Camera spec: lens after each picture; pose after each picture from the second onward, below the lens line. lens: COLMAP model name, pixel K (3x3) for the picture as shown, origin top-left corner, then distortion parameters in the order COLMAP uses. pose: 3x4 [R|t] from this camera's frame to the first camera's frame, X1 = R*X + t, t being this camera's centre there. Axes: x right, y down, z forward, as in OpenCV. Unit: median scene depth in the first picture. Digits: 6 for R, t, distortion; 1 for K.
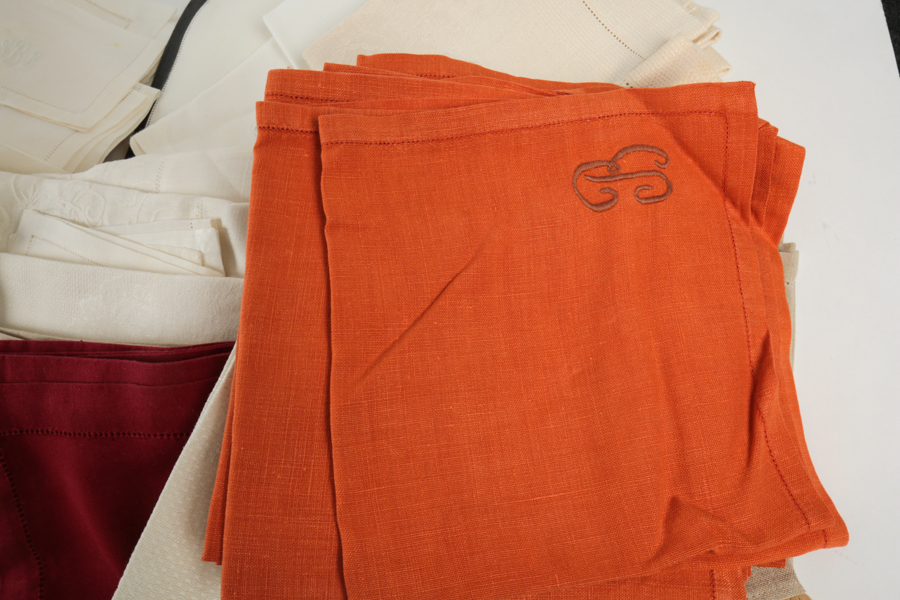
lens RADIAL K [[843.2, 0, 451.2], [0, 843.2, 318.0], [0, 0, 1]] dist [0.056114, -0.001413]
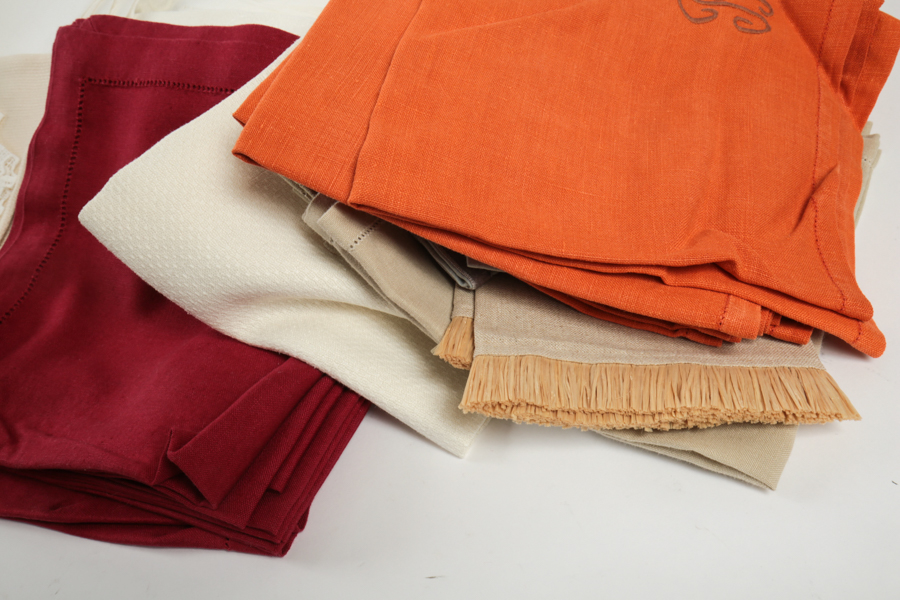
lens RADIAL K [[843.2, 0, 451.2], [0, 843.2, 318.0], [0, 0, 1]] dist [0.056114, -0.001413]
pose [[0.946003, 0.294579, -0.135282, 0.133514], [-0.322956, 0.892390, -0.315181, 0.612316], [0.027878, 0.341852, 0.939340, 0.119159]]
